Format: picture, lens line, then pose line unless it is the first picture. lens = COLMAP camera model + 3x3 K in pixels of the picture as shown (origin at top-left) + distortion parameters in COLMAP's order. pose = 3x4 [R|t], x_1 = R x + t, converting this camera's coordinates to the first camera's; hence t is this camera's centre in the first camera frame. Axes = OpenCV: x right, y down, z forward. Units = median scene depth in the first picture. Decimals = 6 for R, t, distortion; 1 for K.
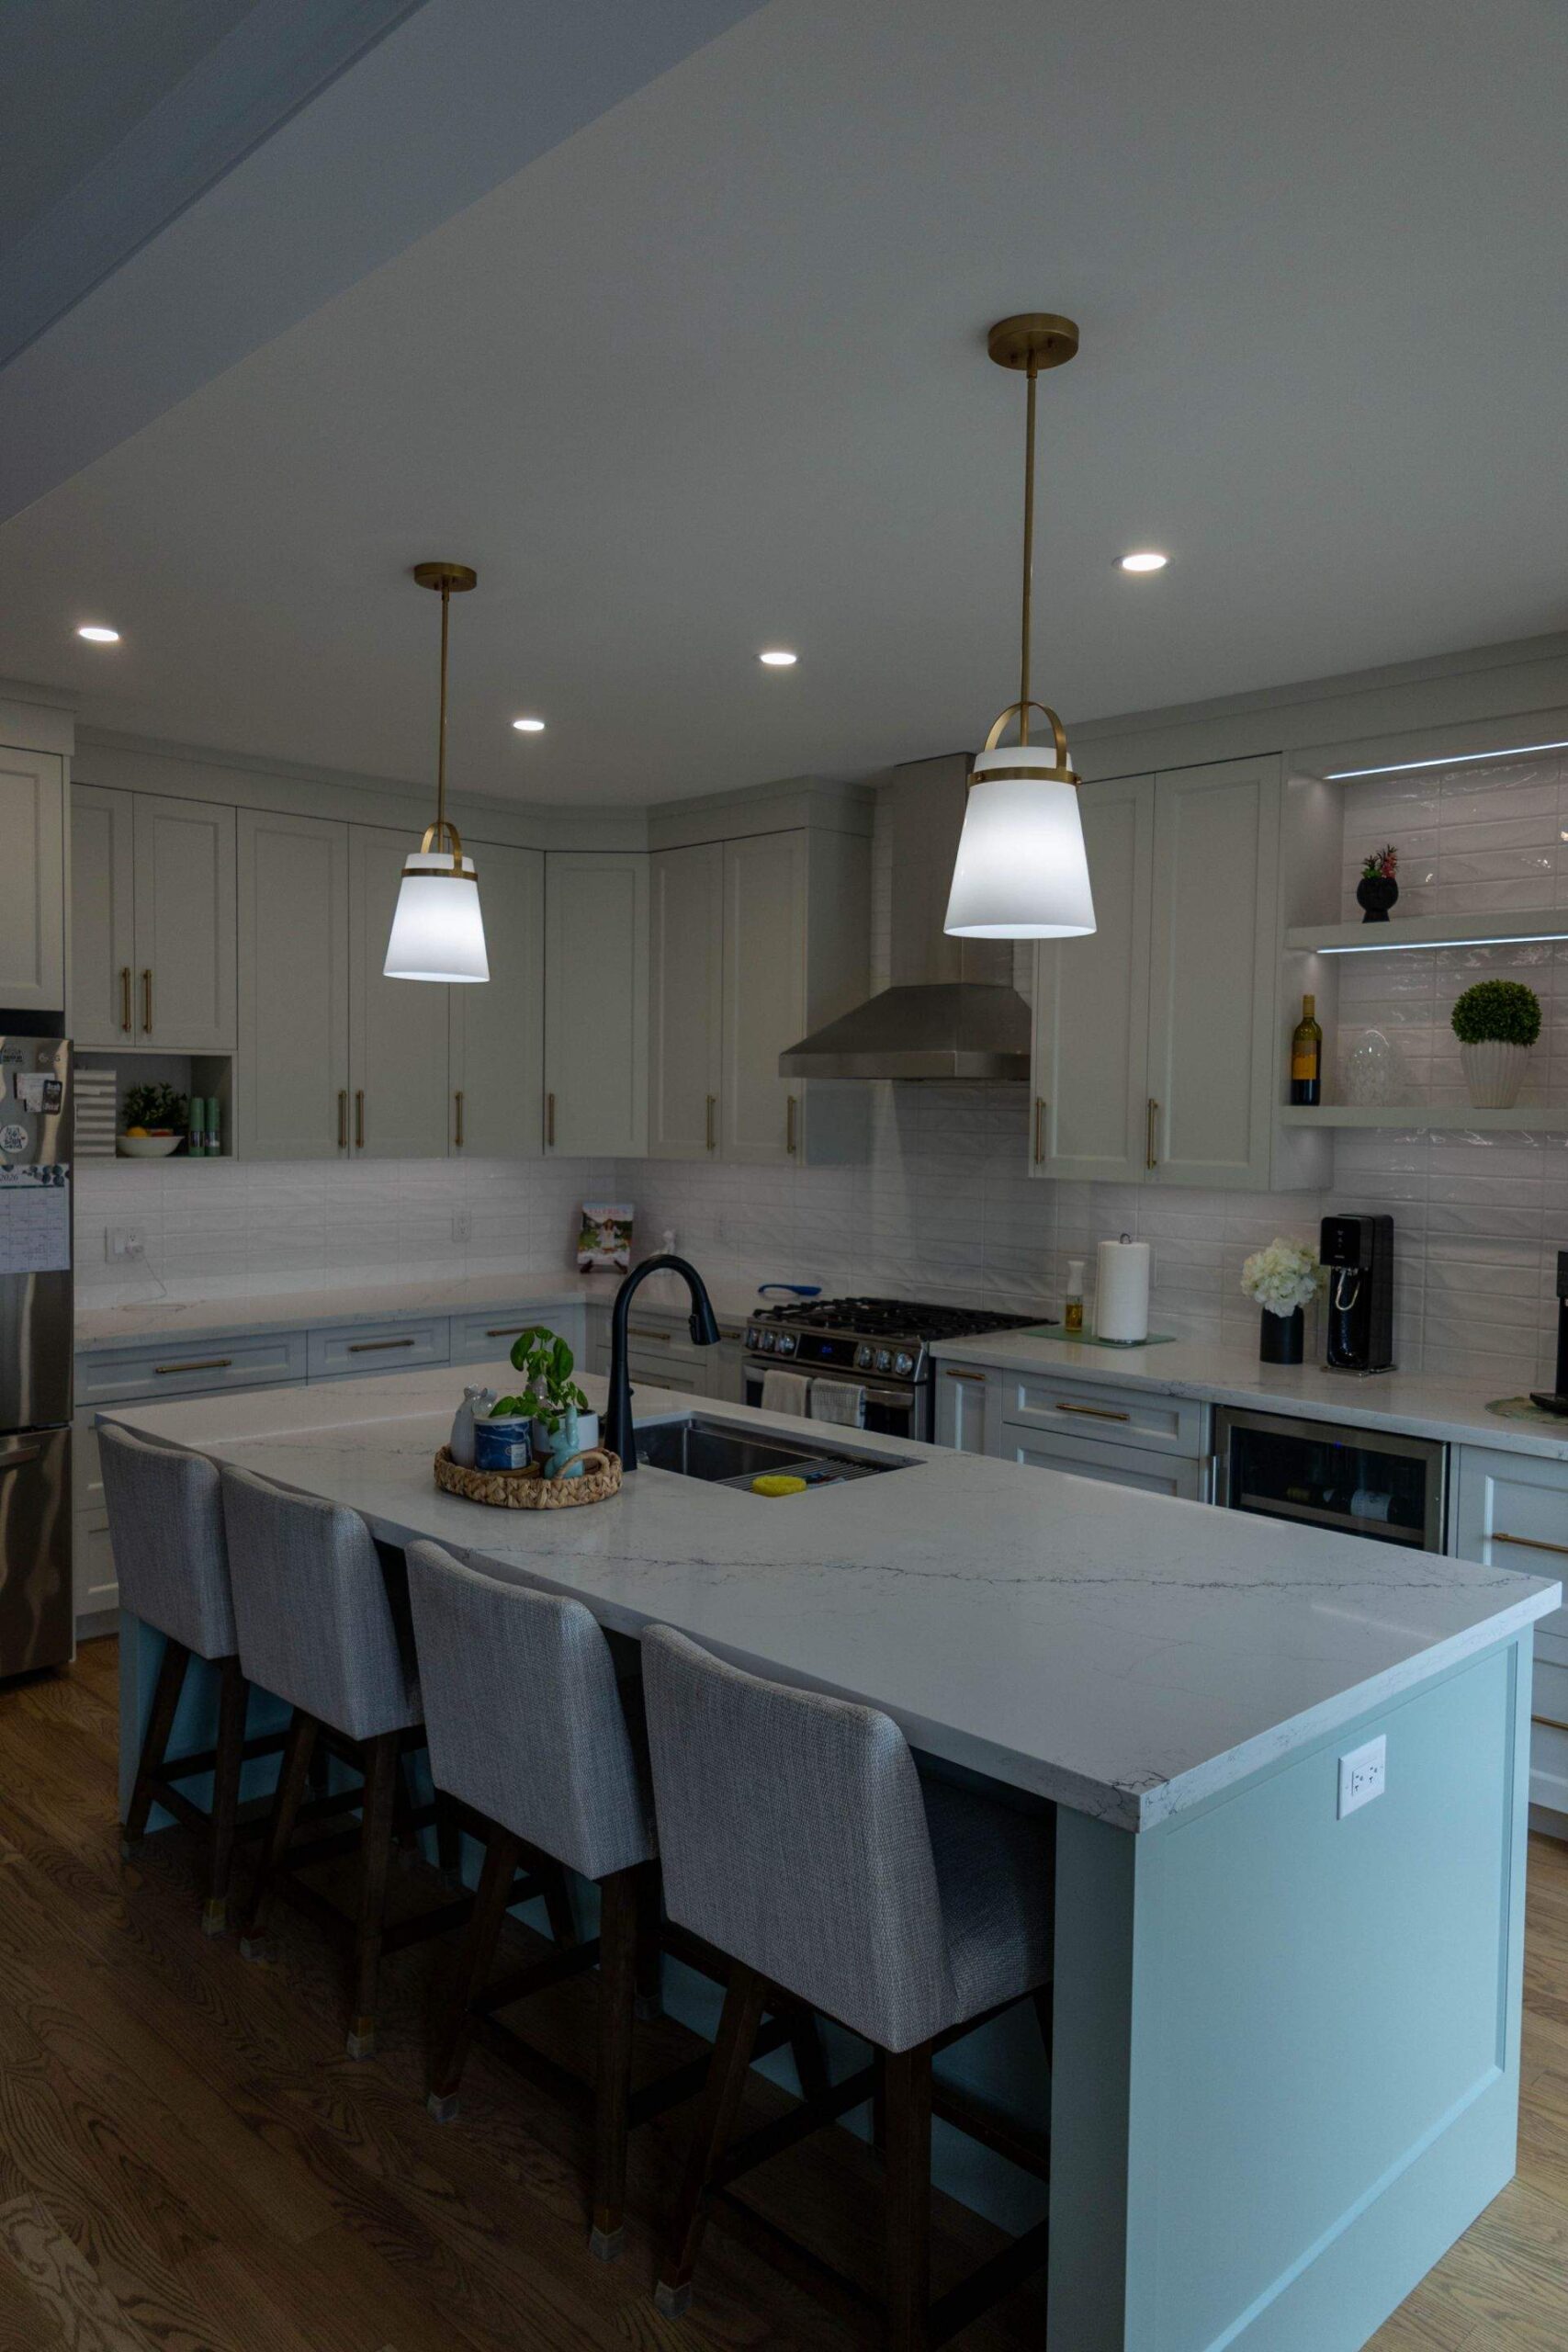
lens RADIAL K [[1613.8, 0, 776.1], [0, 1613.8, 1174.5], [0, 0, 1]] dist [0.030623, -0.032930]
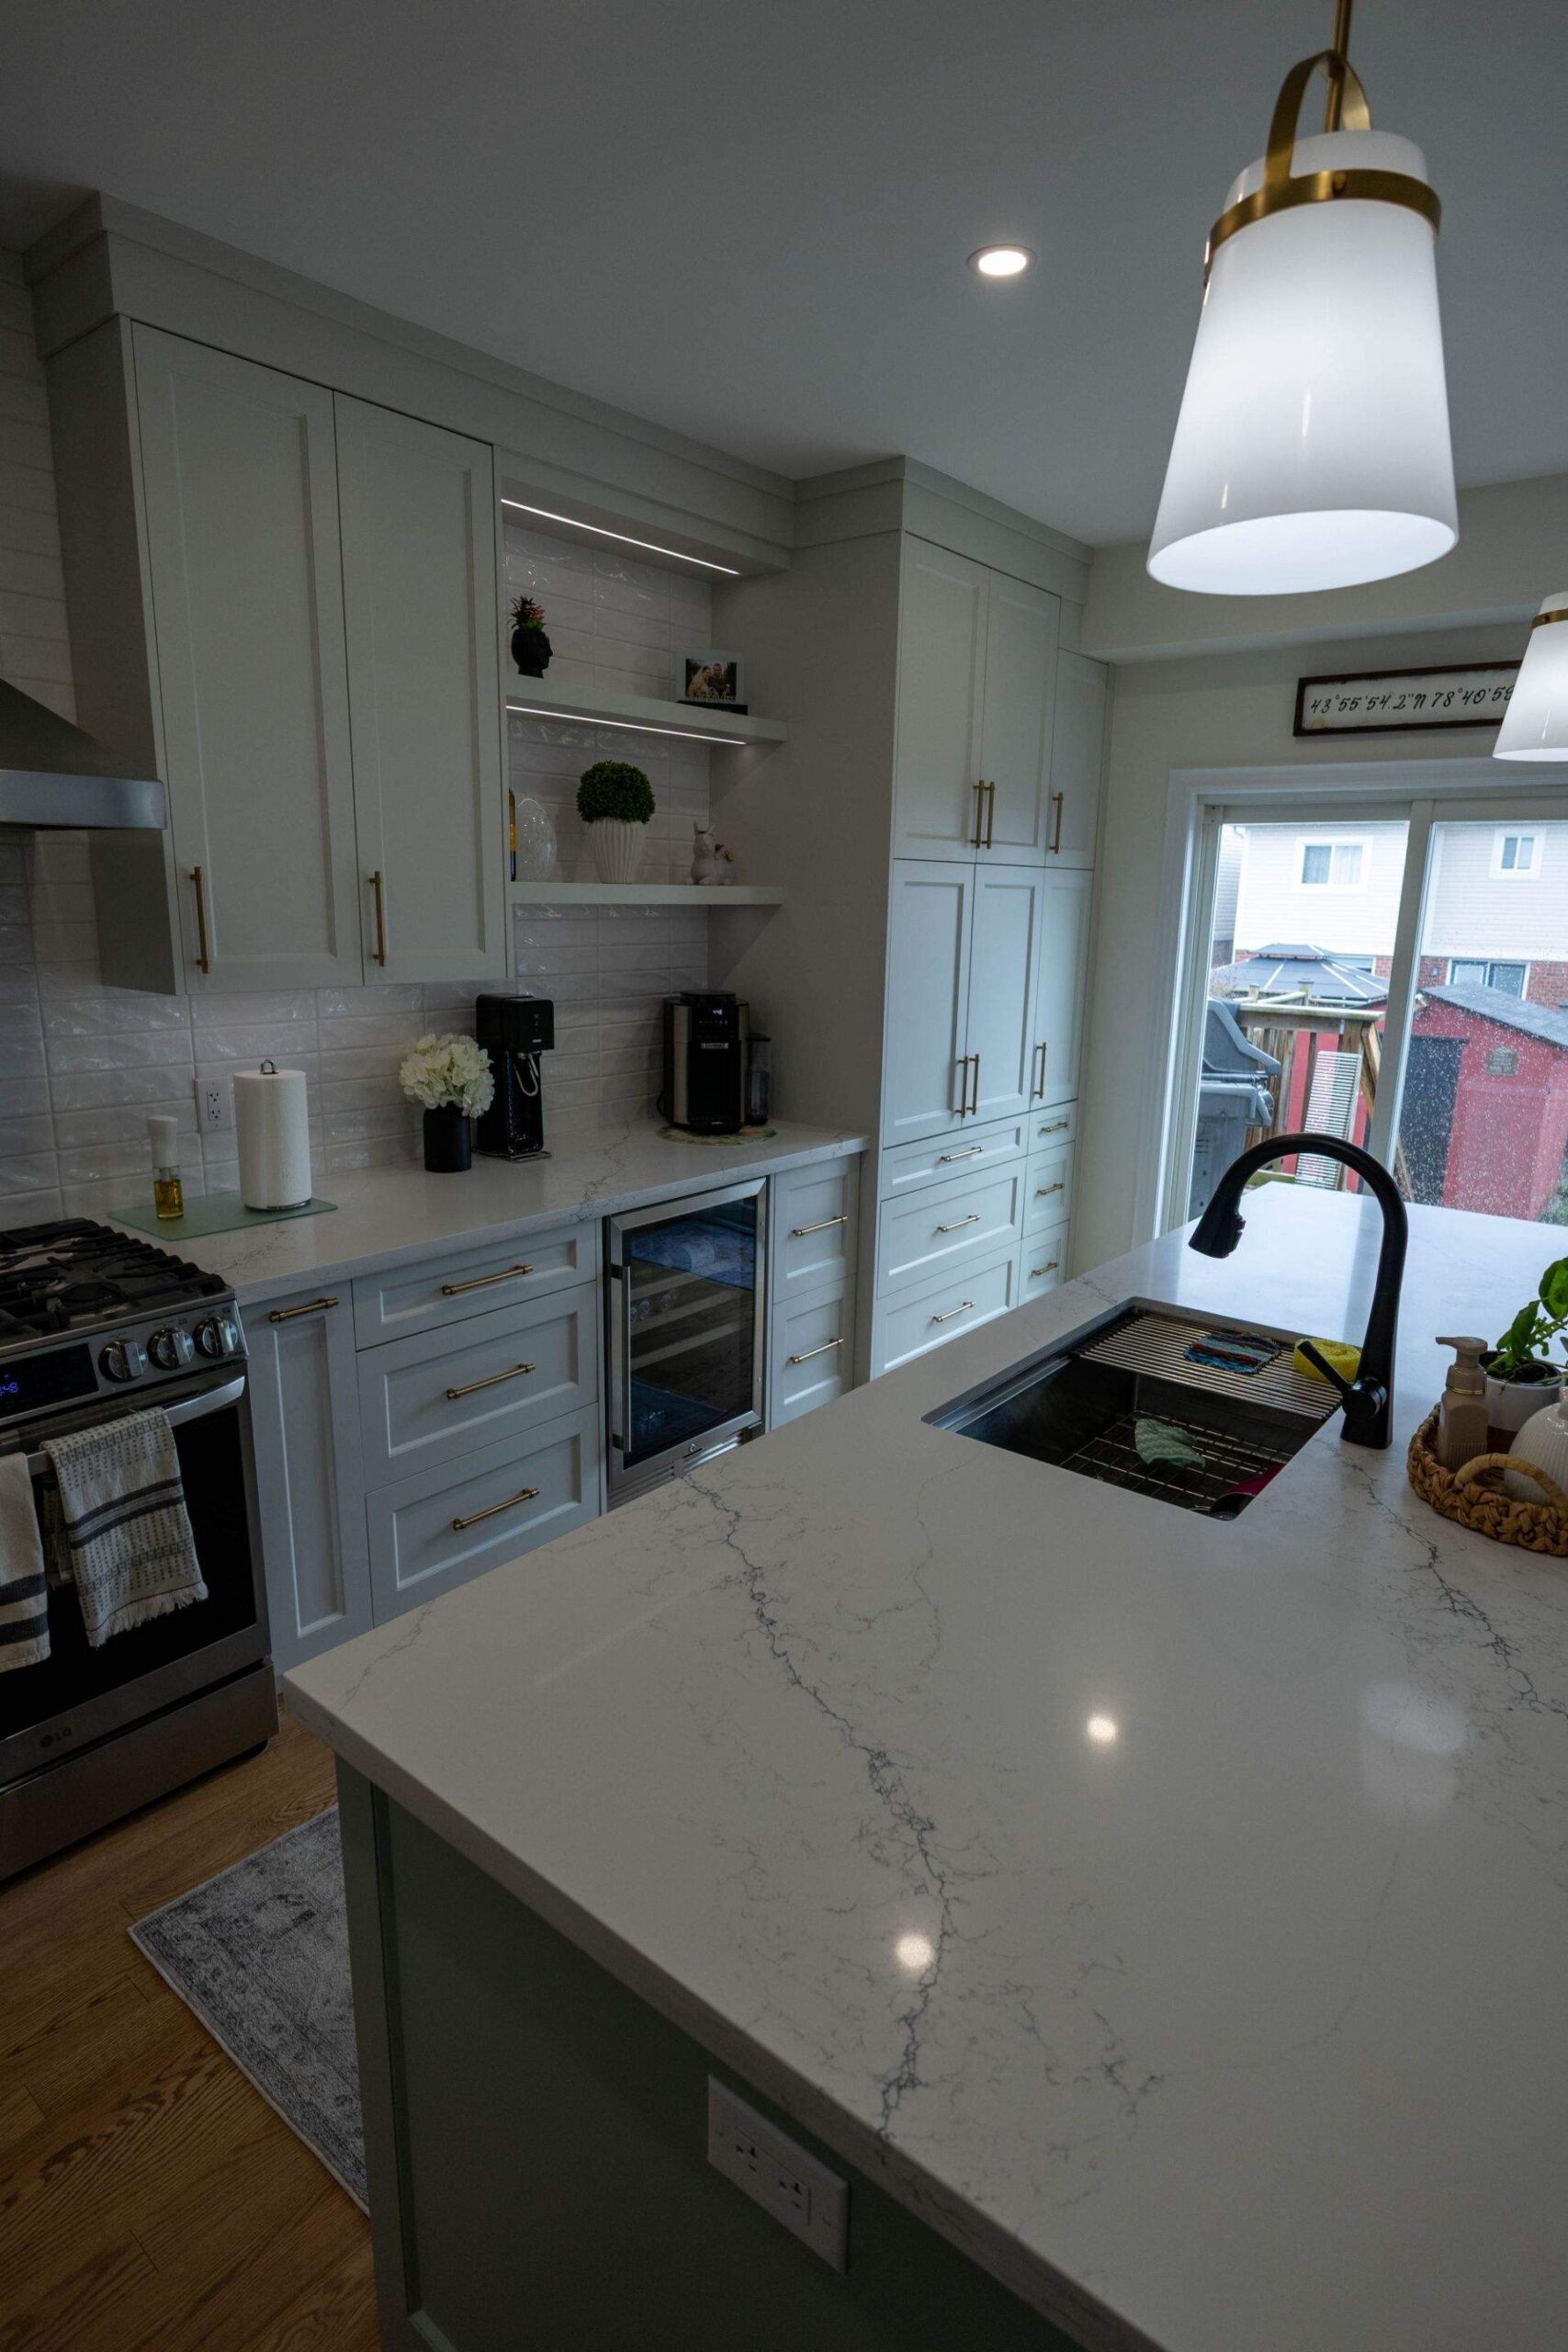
lens RADIAL K [[1248.6, 0, 783.7], [0, 1248.6, 1174.3], [0, 0, 1]] dist [-0.012989, 0.001290]
pose [[-0.117399, -0.237232, 0.964333, -0.406336], [0.025139, 0.970027, 0.241693, -0.048456], [-0.992767, 0.052617, -0.107917, 0.935796]]
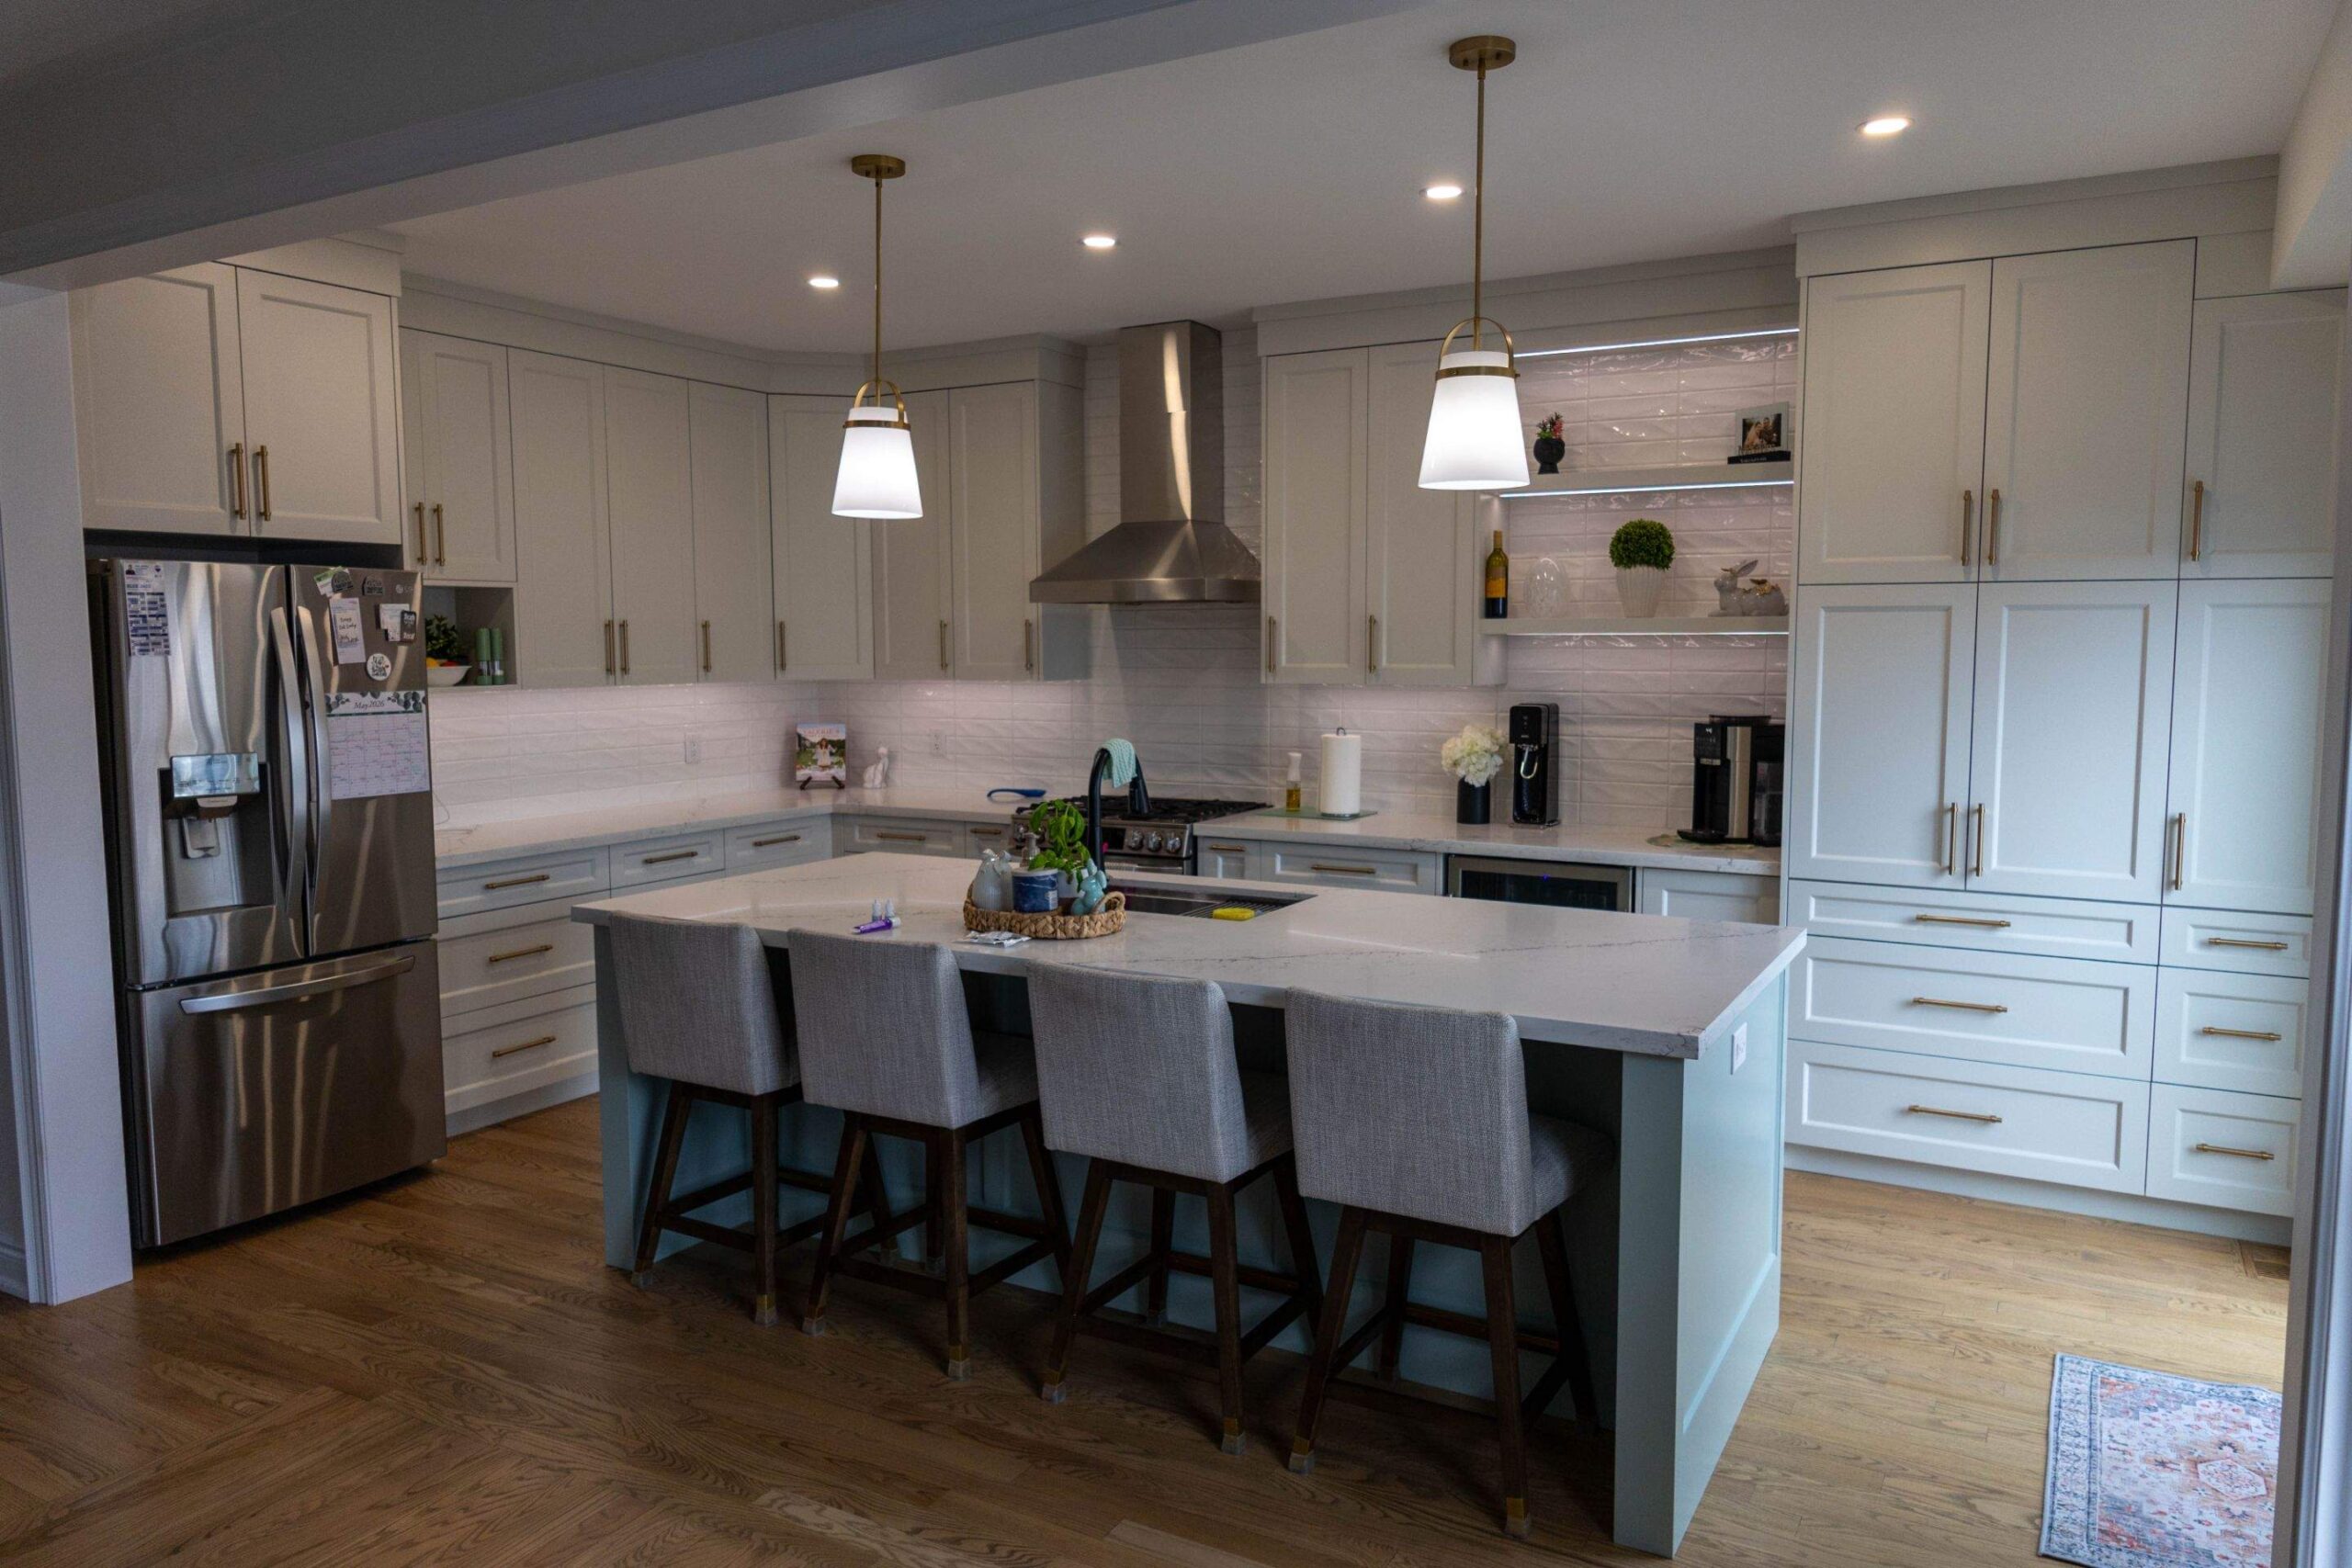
lens RADIAL K [[1613.8, 0, 1164.4], [0, 1613.8, 778.4], [0, 0, 1]] dist [0.030623, -0.032930]
pose [[0.961976, -0.040505, 0.270115, -0.271688], [0.028570, 0.998440, 0.047973, 0.014138], [-0.271637, -0.038431, 0.961632, -0.151072]]
